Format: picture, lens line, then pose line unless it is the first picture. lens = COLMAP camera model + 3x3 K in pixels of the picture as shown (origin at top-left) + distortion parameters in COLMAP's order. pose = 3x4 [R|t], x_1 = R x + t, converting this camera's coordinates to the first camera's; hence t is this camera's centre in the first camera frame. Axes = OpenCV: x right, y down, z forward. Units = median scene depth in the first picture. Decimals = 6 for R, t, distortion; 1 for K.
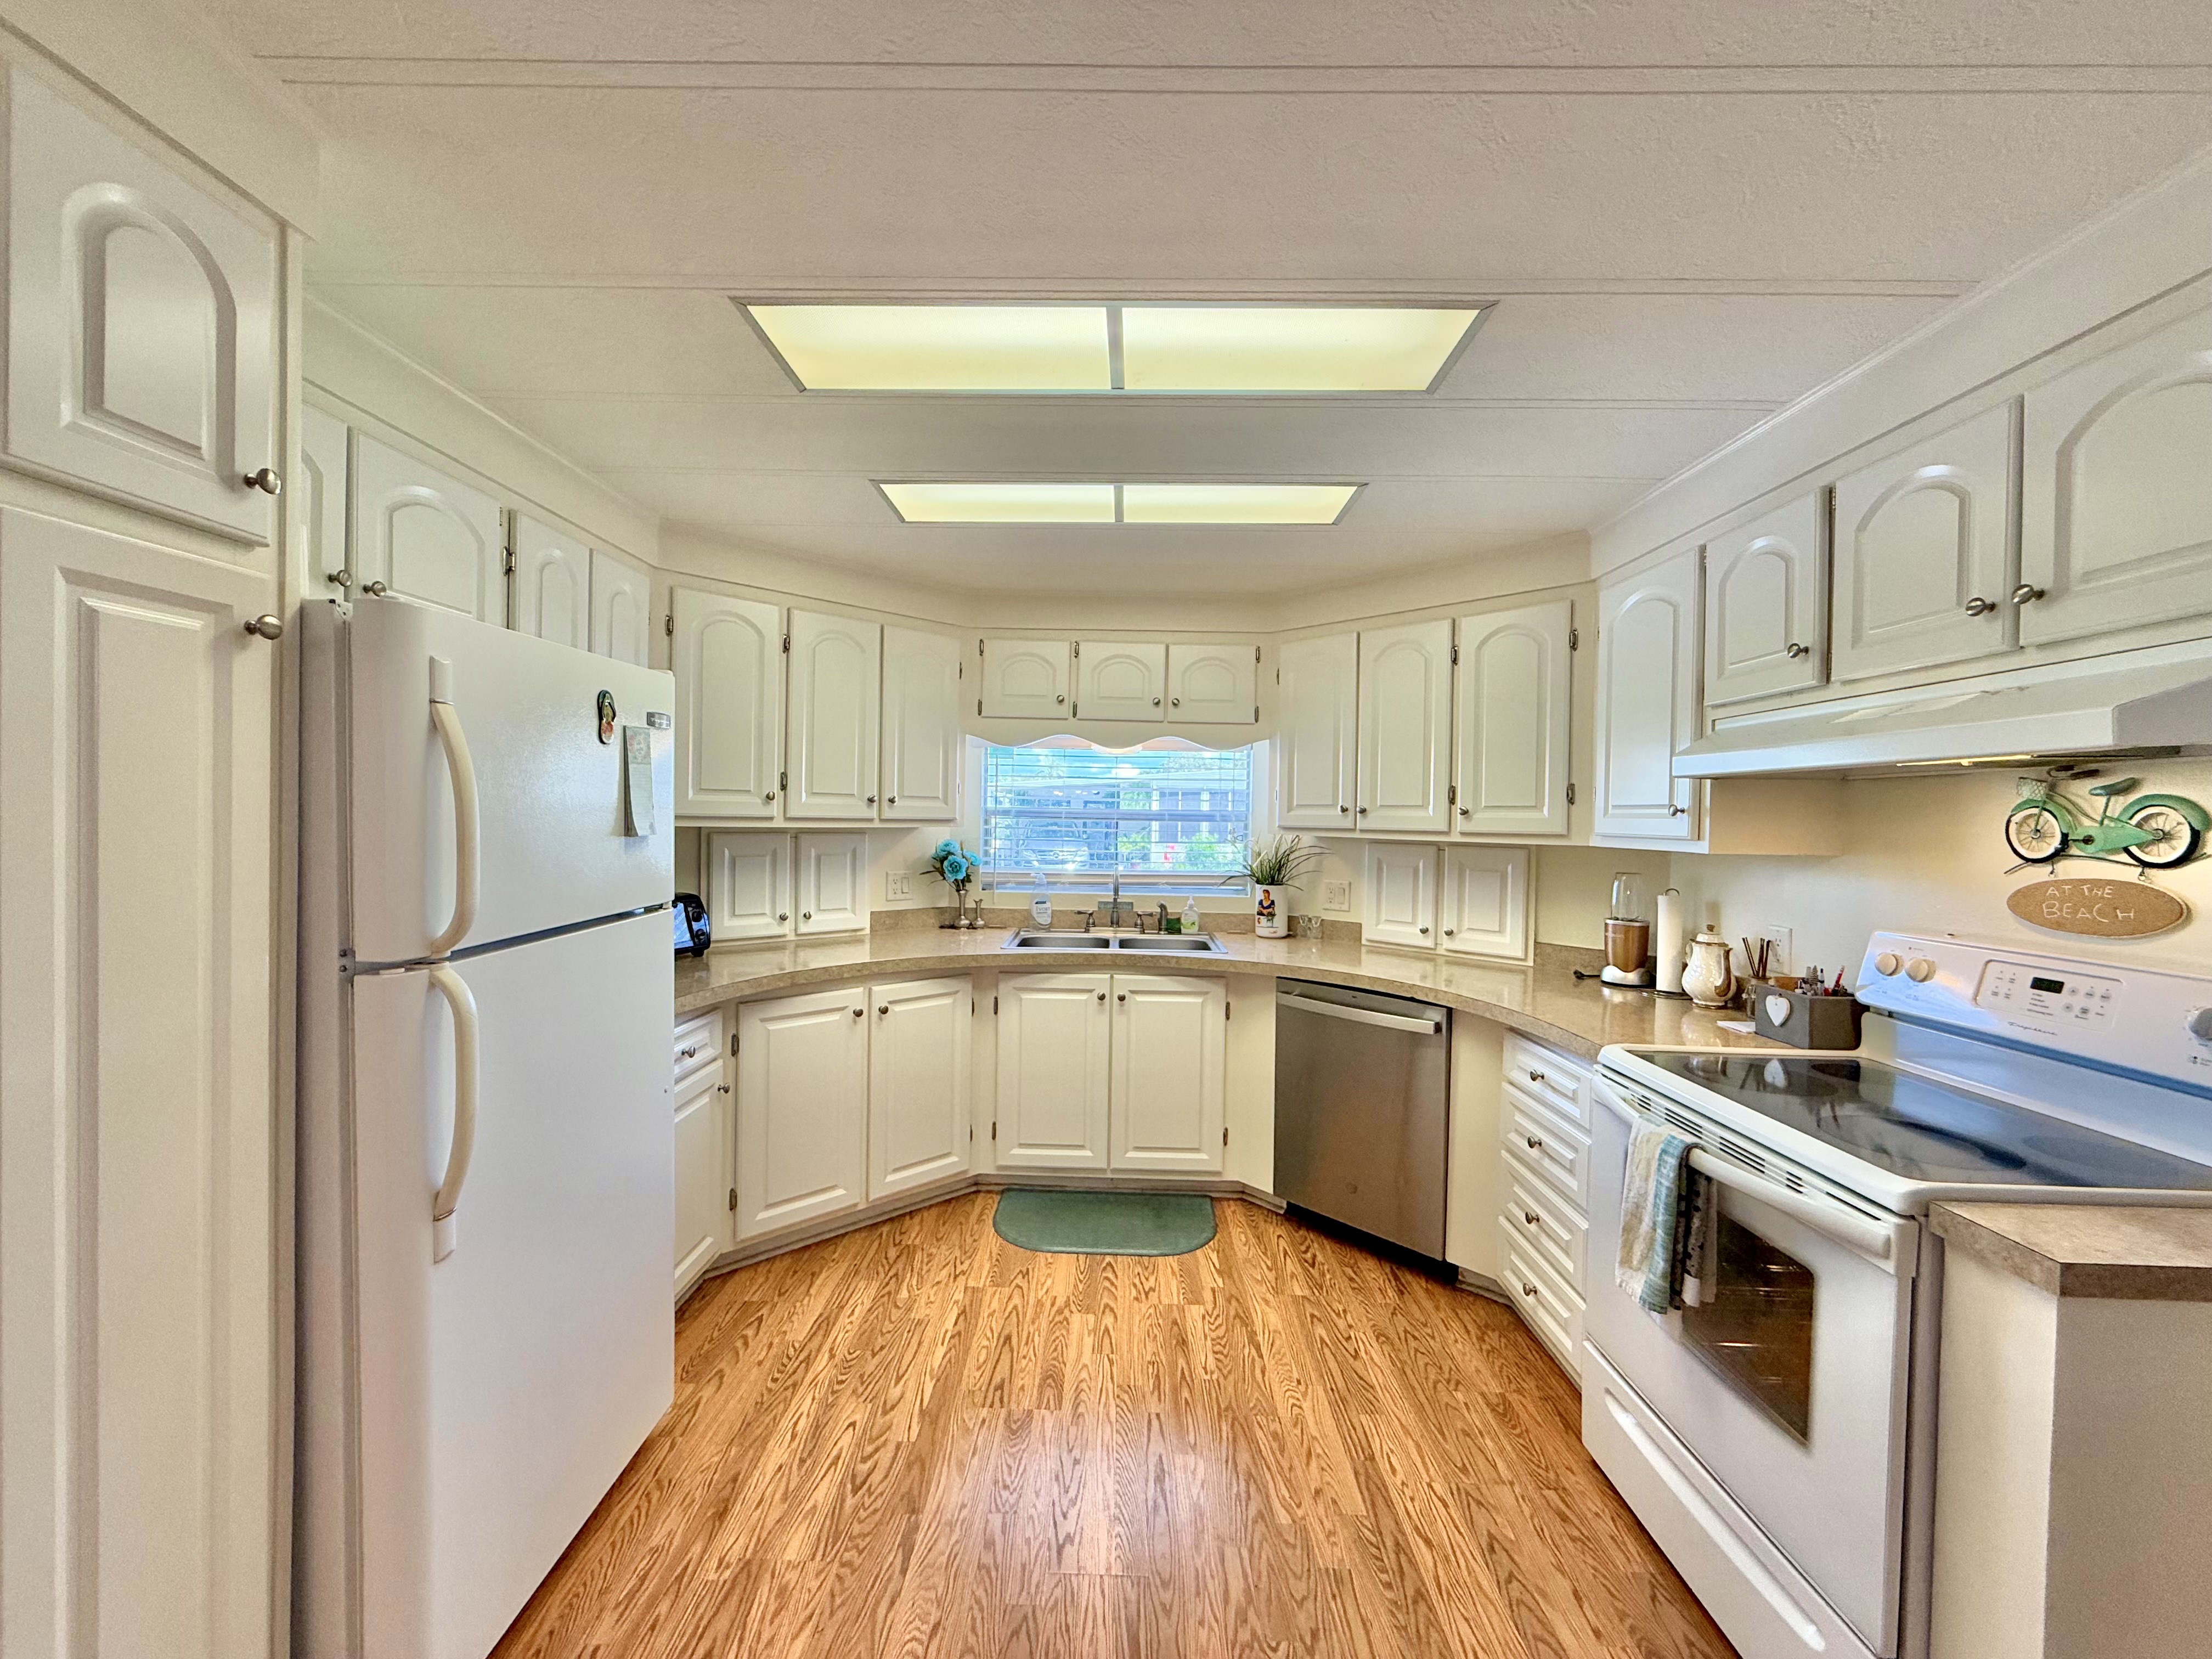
lens RADIAL K [[878.5, 0, 1110.8], [0, 878.5, 827.4], [0, 0, 1]] dist [0.001558, 0.000393]
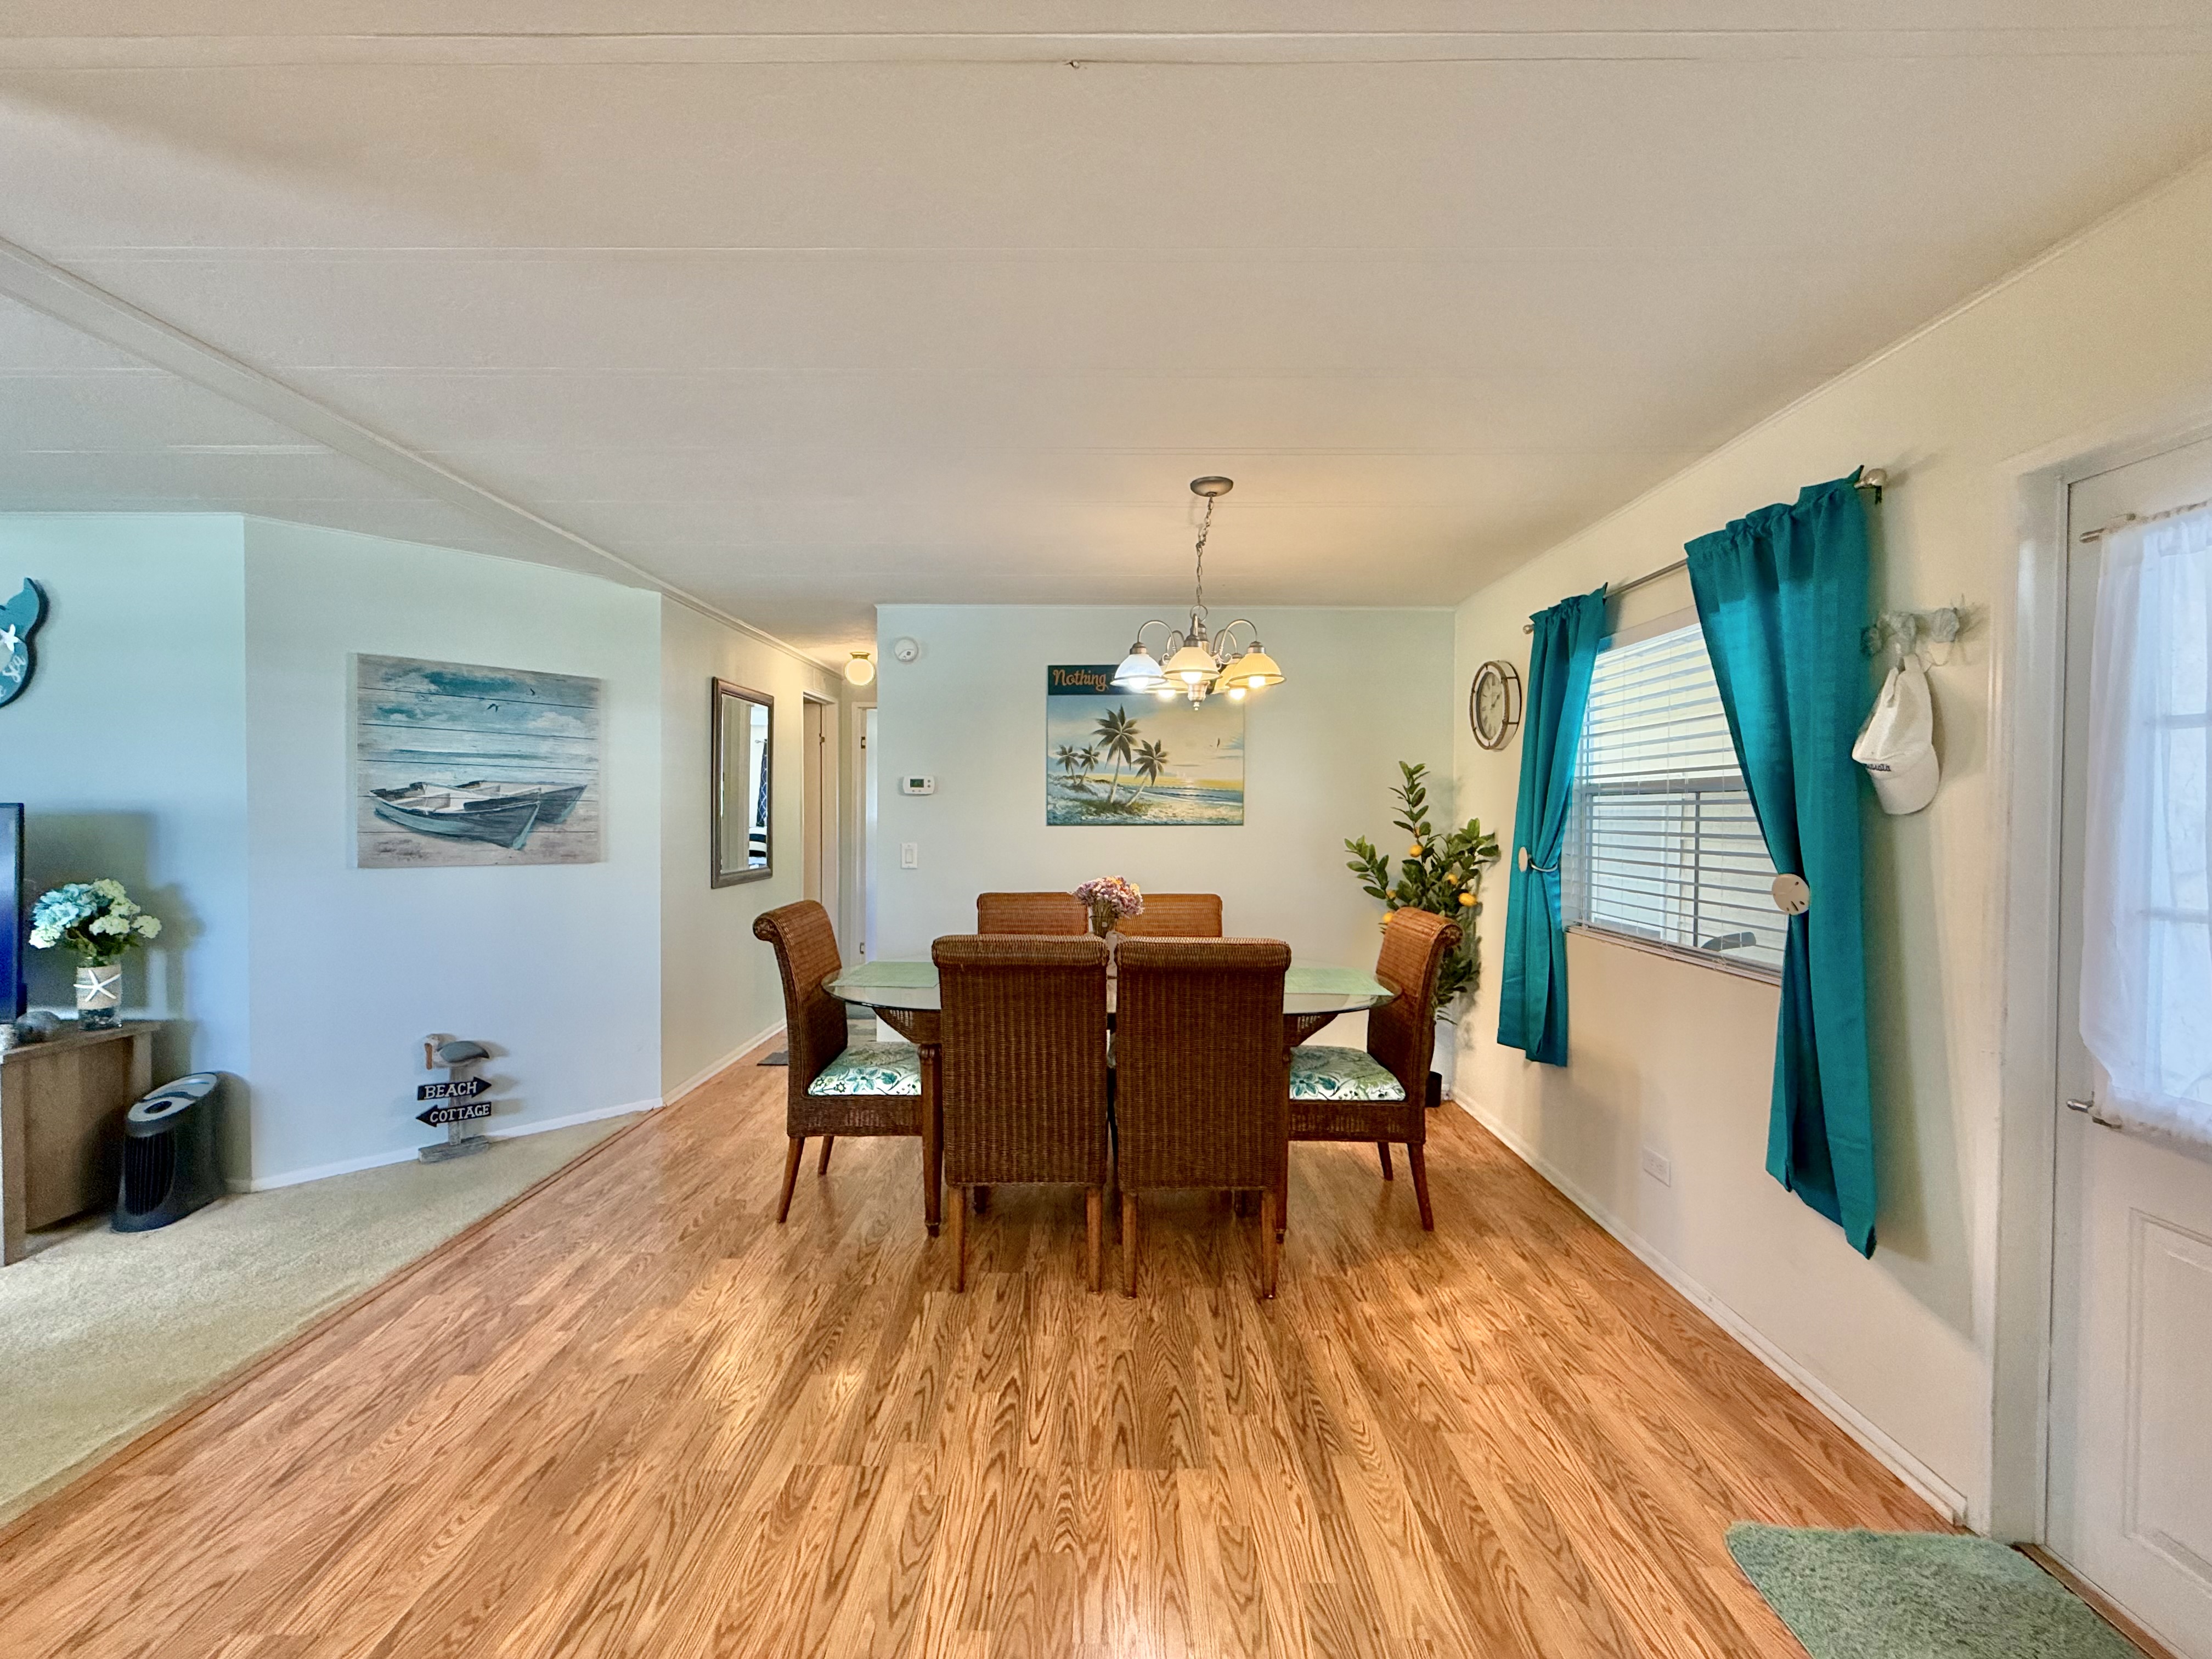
lens RADIAL K [[878.5, 0, 1098.3], [0, 878.5, 825.8], [0, 0, 1]] dist [0.001558, 0.000393]
pose [[-0.999558, -0.028149, -0.009612, -0.123925], [-0.028435, 0.999117, 0.030944, 0.030125], [0.008732, 0.031204, -0.999475, 0.676738]]
